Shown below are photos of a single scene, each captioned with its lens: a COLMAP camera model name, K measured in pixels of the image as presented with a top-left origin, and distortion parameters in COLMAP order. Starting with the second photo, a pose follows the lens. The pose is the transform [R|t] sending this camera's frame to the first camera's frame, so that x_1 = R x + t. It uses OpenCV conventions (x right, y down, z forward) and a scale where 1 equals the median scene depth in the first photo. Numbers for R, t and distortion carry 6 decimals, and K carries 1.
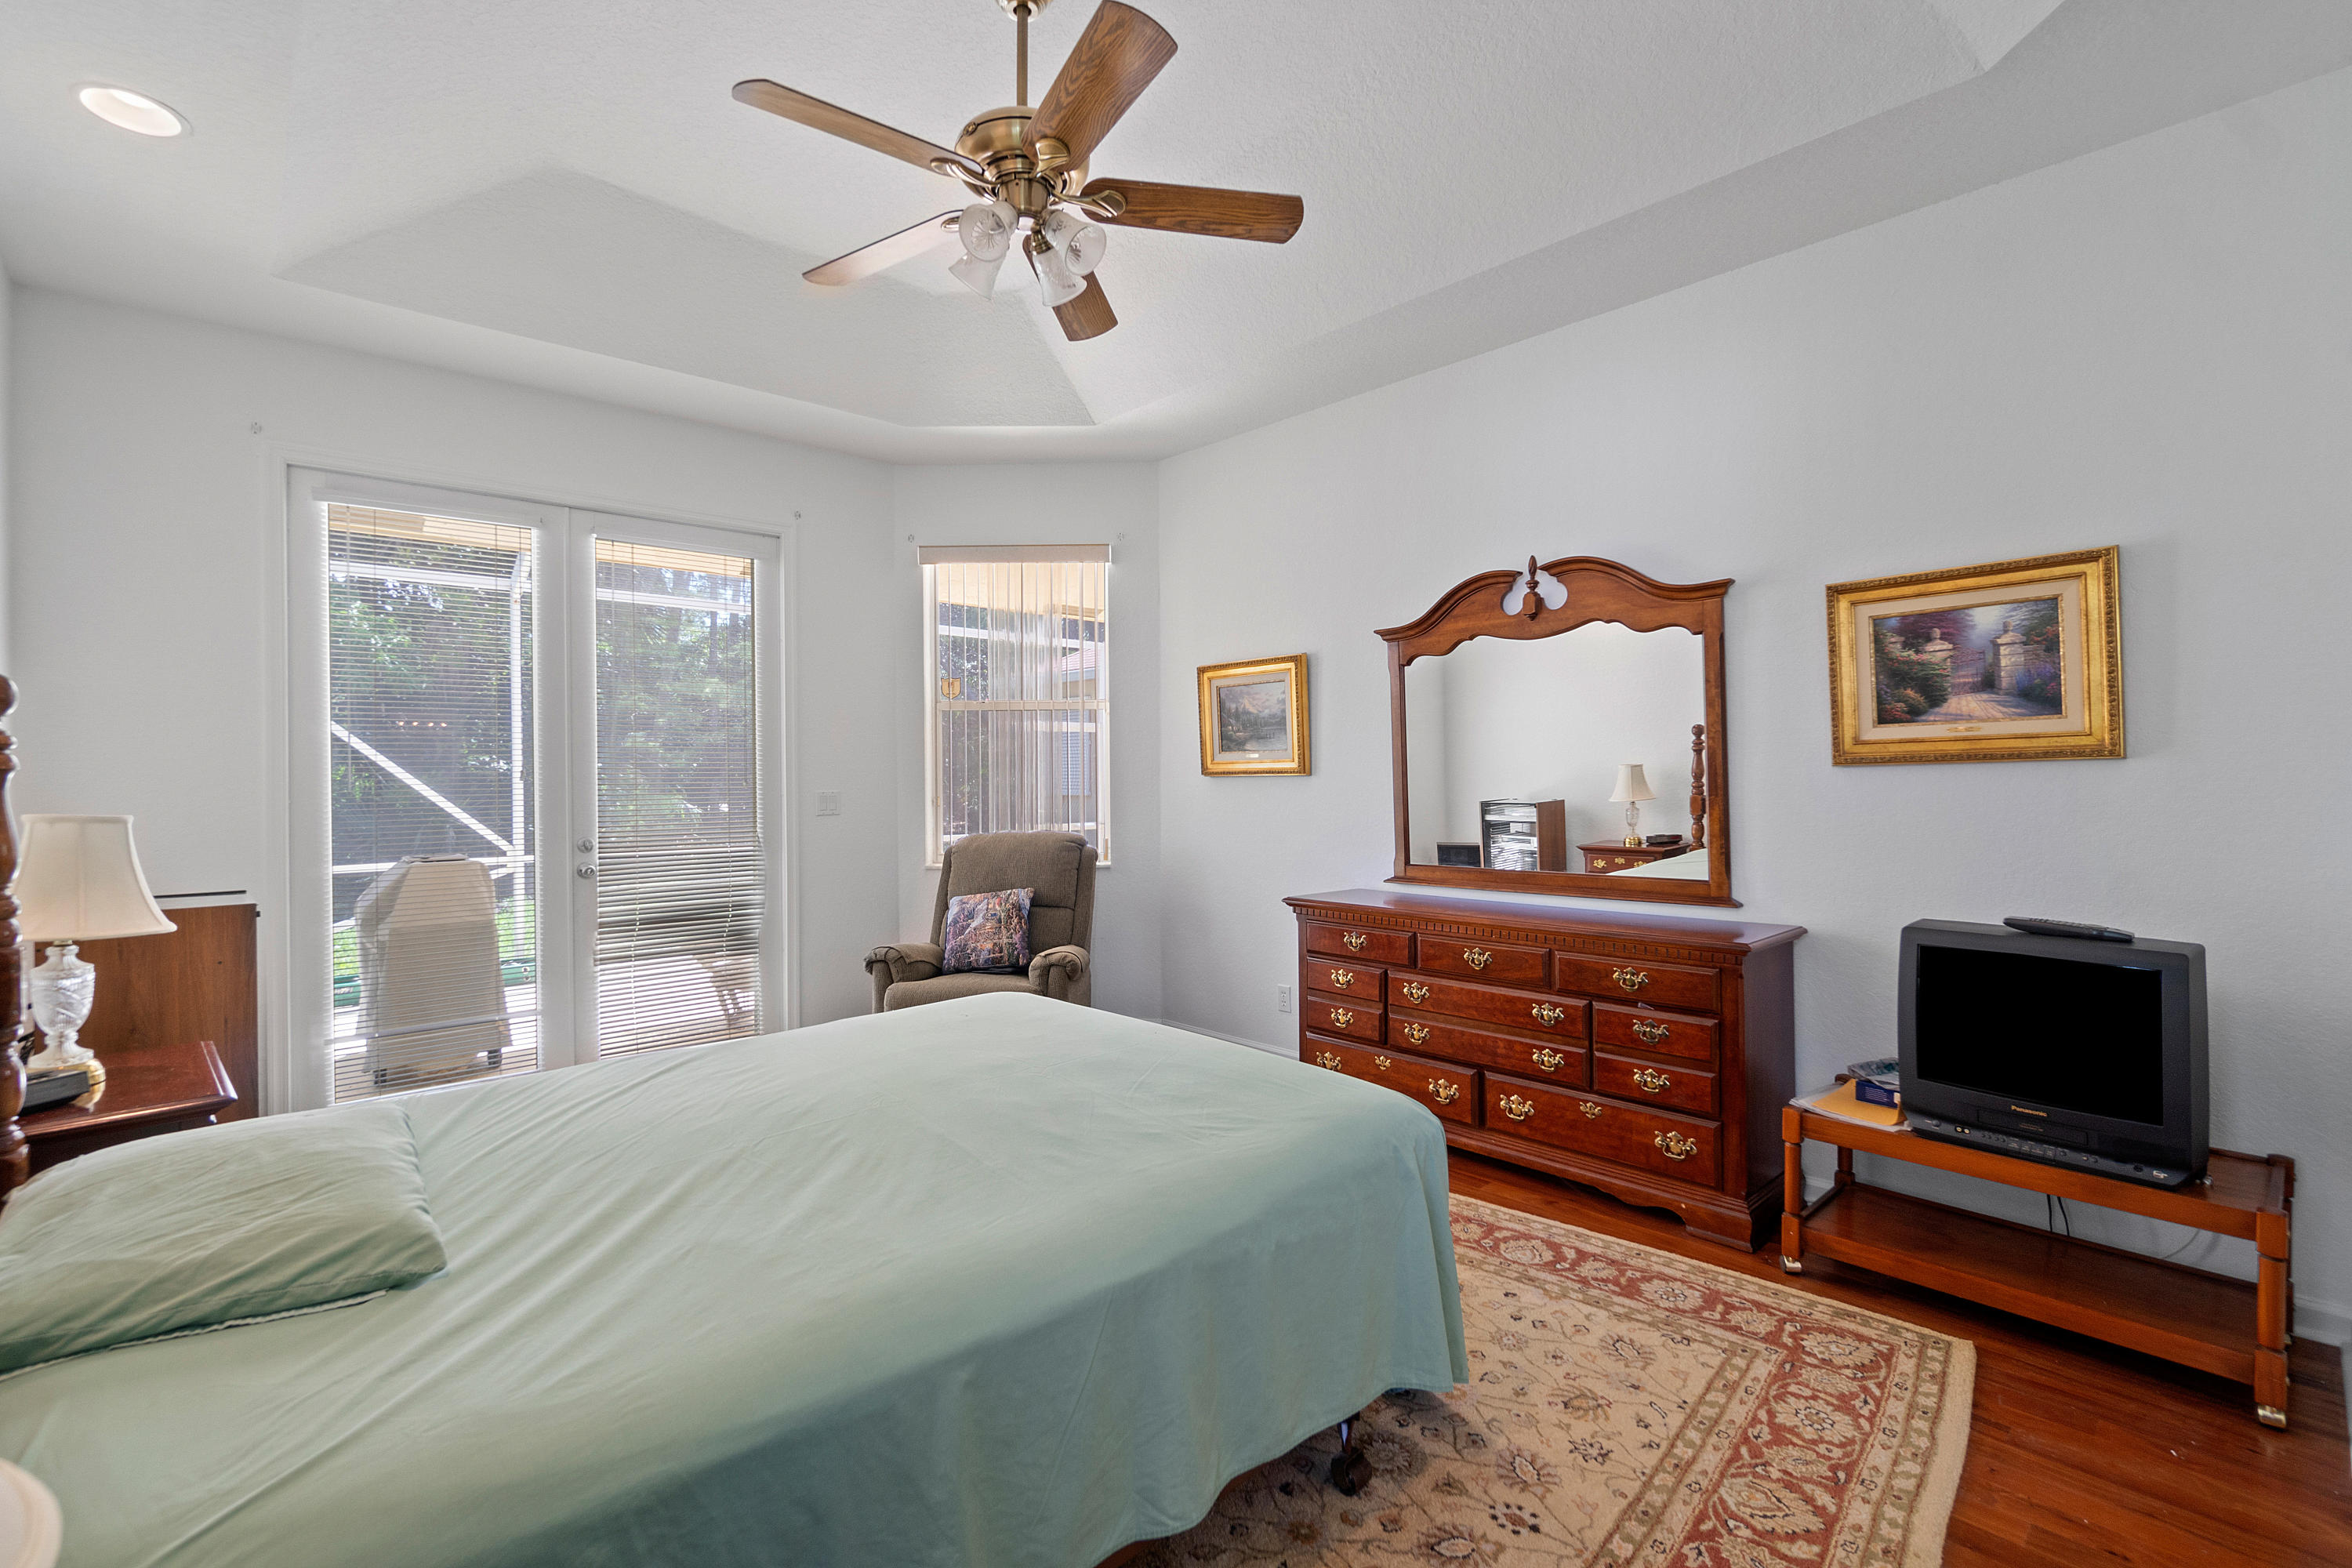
lens RADIAL K [[1020.2, 0, 1148.1], [0, 1020.2, 762.8], [0, 0, 1]] dist [-0.000779, -0.000122]
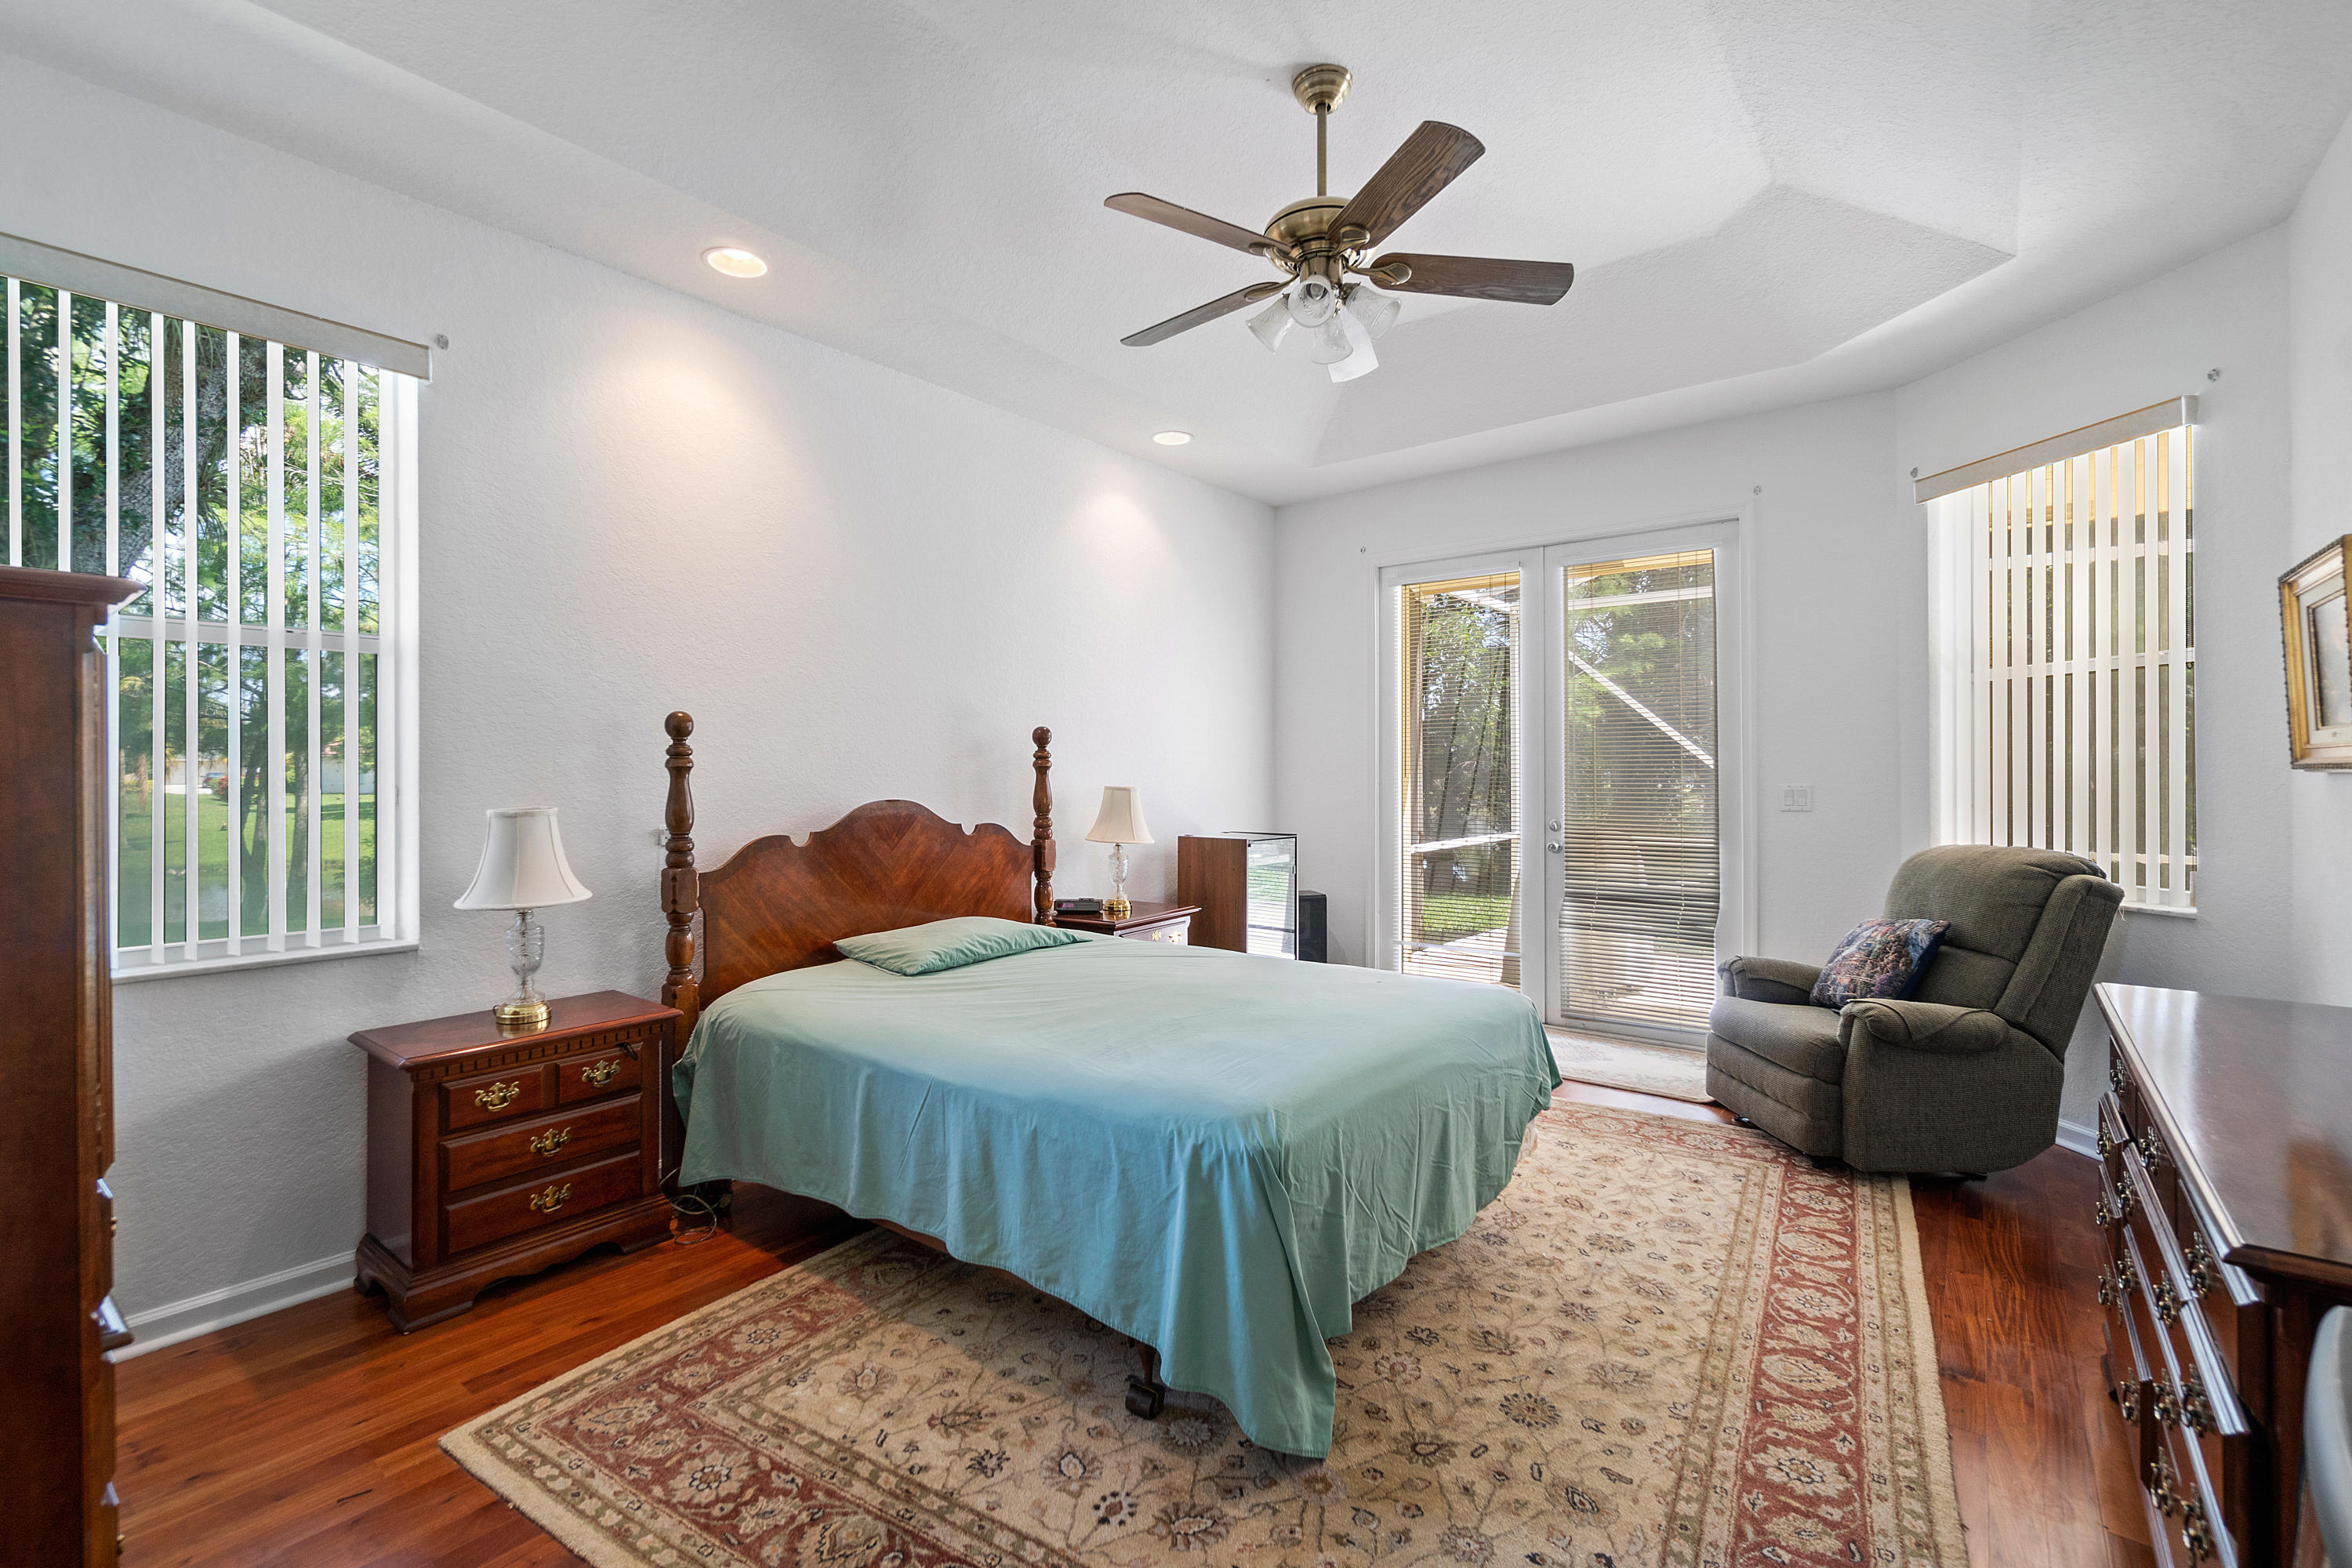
lens RADIAL K [[1005.8, 0, 1173.7], [0, 1005.8, 742.2], [0, 0, 1]] dist [-0.000482, -0.000172]
pose [[0.198440, -0.020963, -0.979889, 0.926266], [0.014865, 0.999721, -0.018377, -0.003685], [0.980000, -0.010919, 0.198696, 0.584148]]
